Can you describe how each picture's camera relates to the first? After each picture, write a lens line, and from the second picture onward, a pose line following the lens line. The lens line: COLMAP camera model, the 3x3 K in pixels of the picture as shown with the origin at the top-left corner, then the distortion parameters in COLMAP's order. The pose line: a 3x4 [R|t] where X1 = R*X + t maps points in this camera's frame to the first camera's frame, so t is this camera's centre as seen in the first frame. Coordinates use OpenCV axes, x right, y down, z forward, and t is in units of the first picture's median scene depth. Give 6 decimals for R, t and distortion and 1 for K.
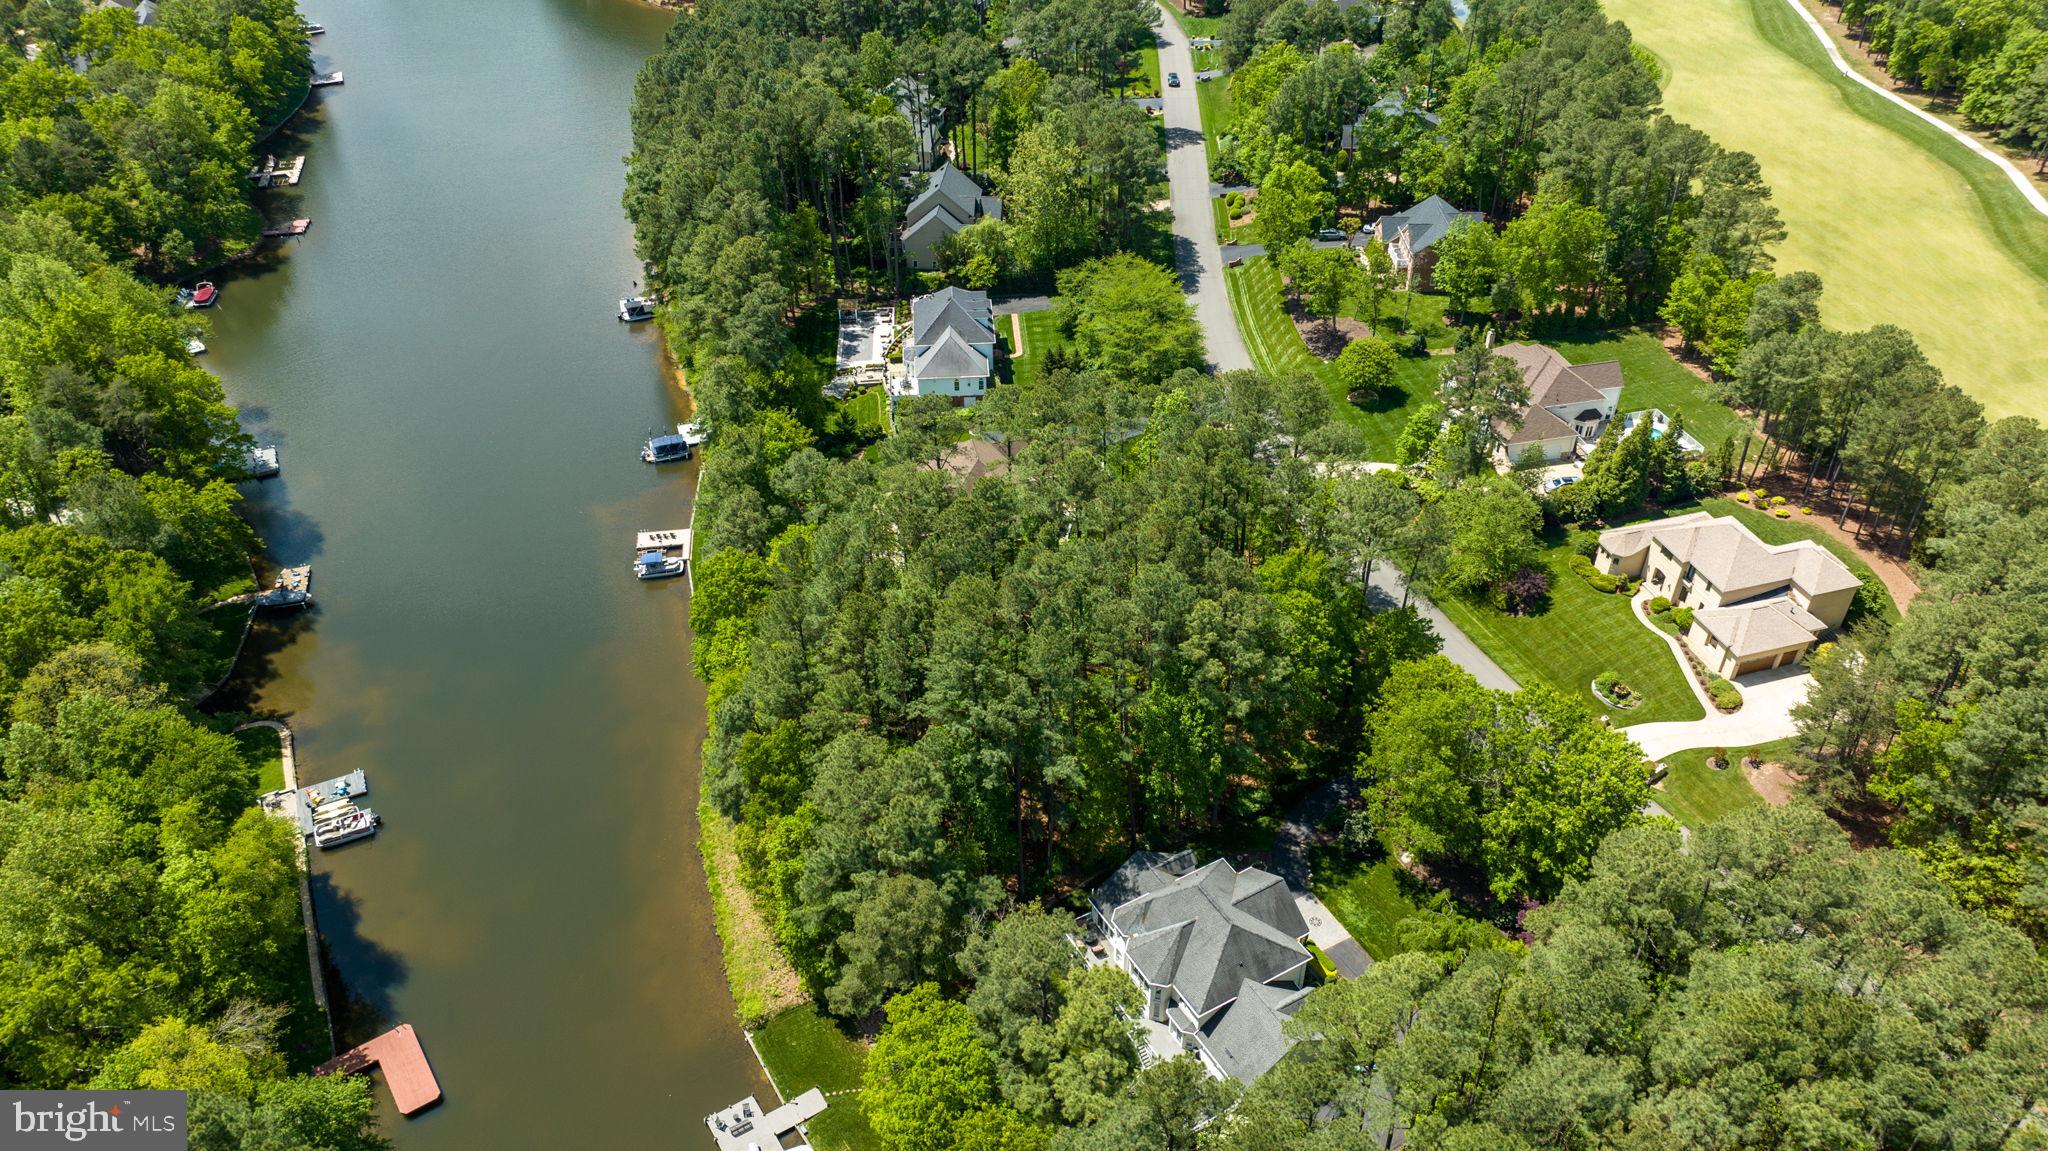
lens RADIAL K [[1450.8, 0, 1013.4], [0, 1450.8, 587.2], [0, 0, 1]] dist [-0.042051, 0.048367]
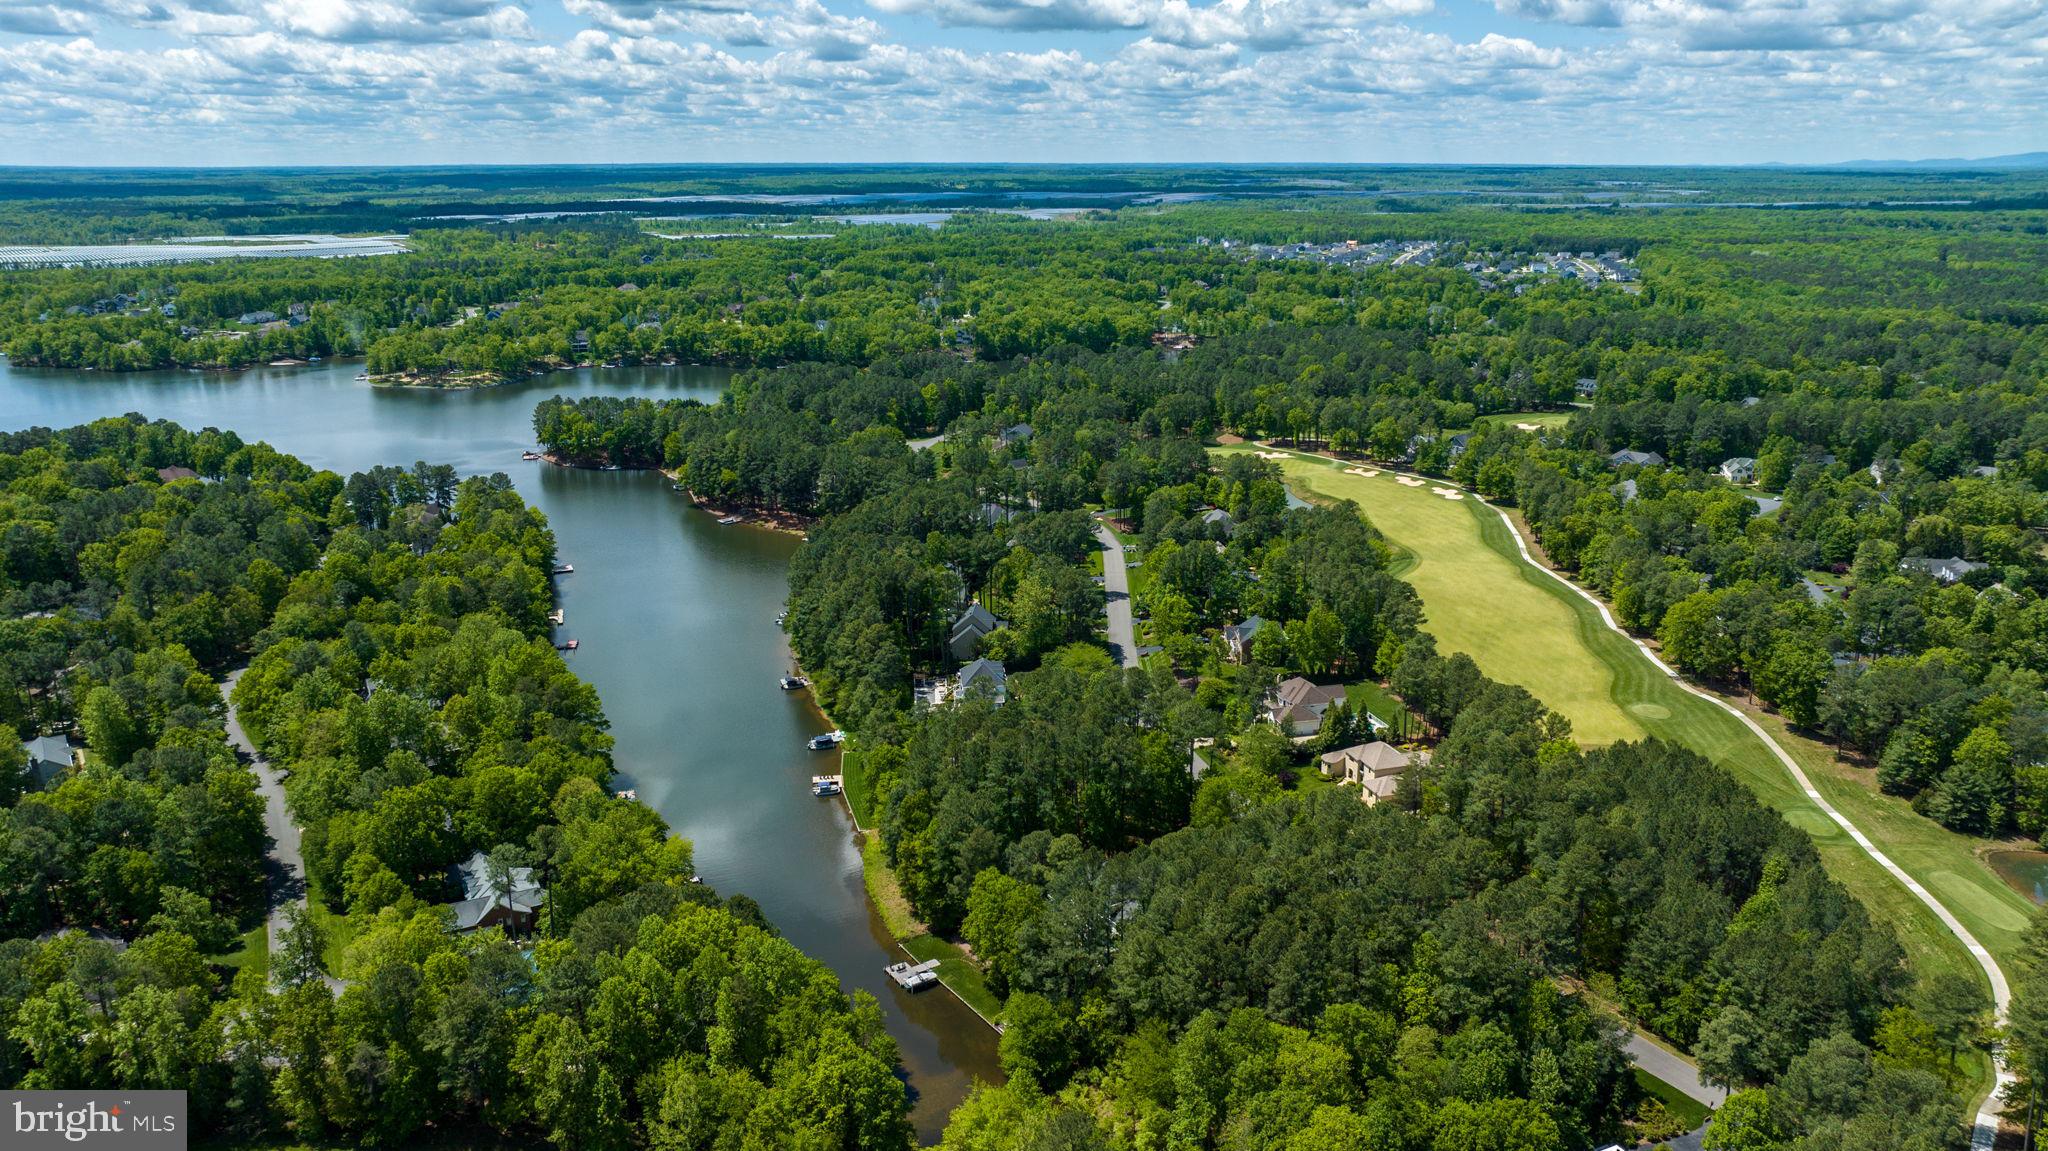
lens RADIAL K [[1466.1, 0, 1037.6], [0, 1466.1, 576.9], [0, 0, 1]] dist [-0.030846, 0.023104]
pose [[0.999568, -0.000515, 0.029371, -0.028435], [0.011224, 0.930686, -0.365648, 0.365622], [-0.027146, 0.365820, 0.930290, -0.732077]]
